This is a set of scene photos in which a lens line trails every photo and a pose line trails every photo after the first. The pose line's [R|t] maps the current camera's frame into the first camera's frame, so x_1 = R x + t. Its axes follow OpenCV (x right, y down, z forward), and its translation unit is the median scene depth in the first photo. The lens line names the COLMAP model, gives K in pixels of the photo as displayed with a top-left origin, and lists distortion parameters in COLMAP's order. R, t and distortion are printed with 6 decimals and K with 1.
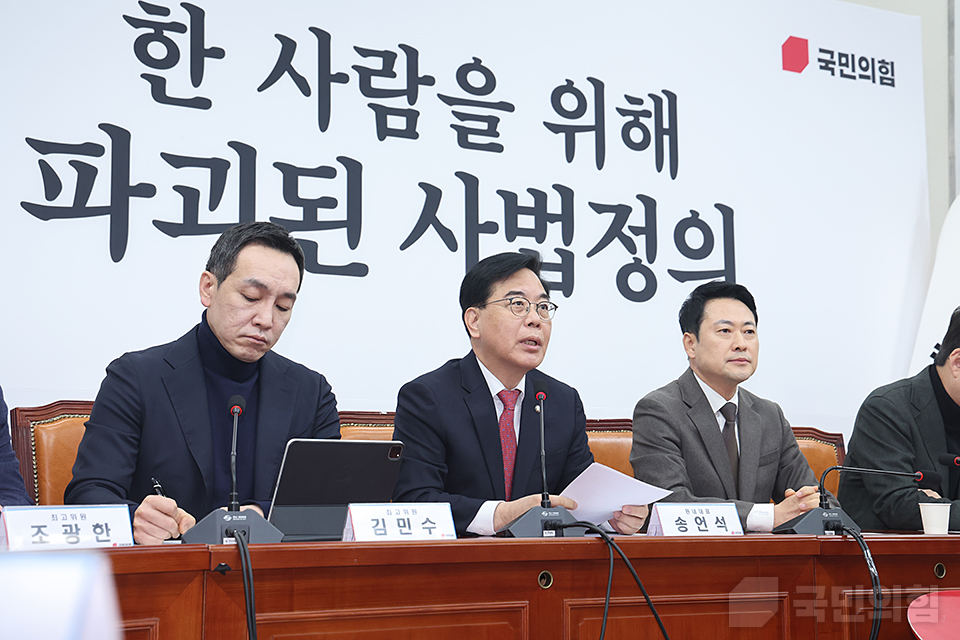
lens RADIAL K [[1611.9, 0, 495.4], [0, 1611.9, 316.7], [0, 0, 1]] dist [0.262847, 0.000000]
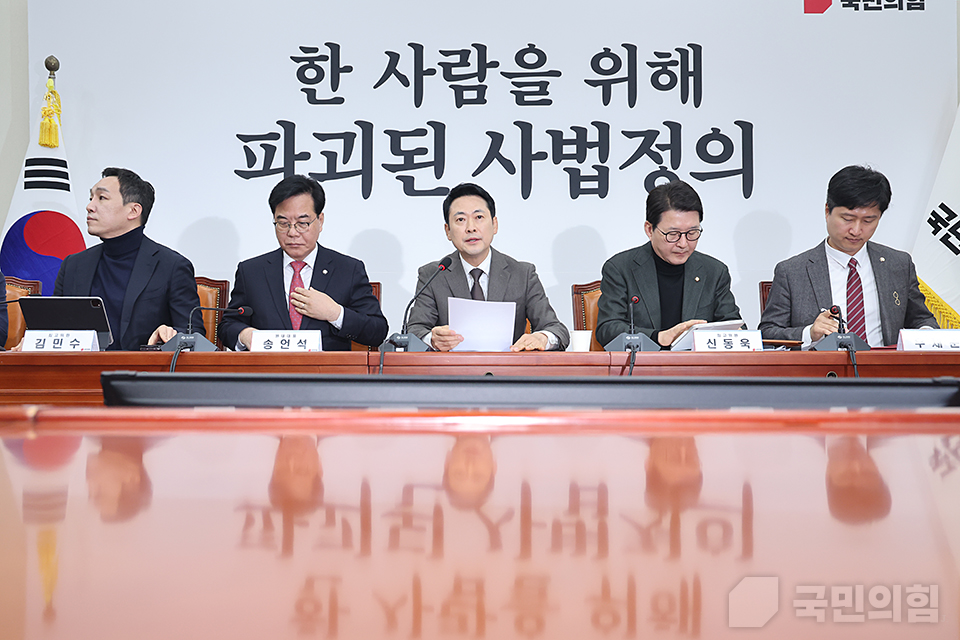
lens RADIAL K [[1002.6, 0, 464.6], [0, 1002.6, 332.5], [0, 0, 1]] dist [0.047613, 0.000000]
pose [[0.845609, -0.001875, -0.533799, 0.453277], [0.059701, 0.994052, 0.091083, 0.020148], [0.530453, -0.108889, 0.840692, 0.149298]]
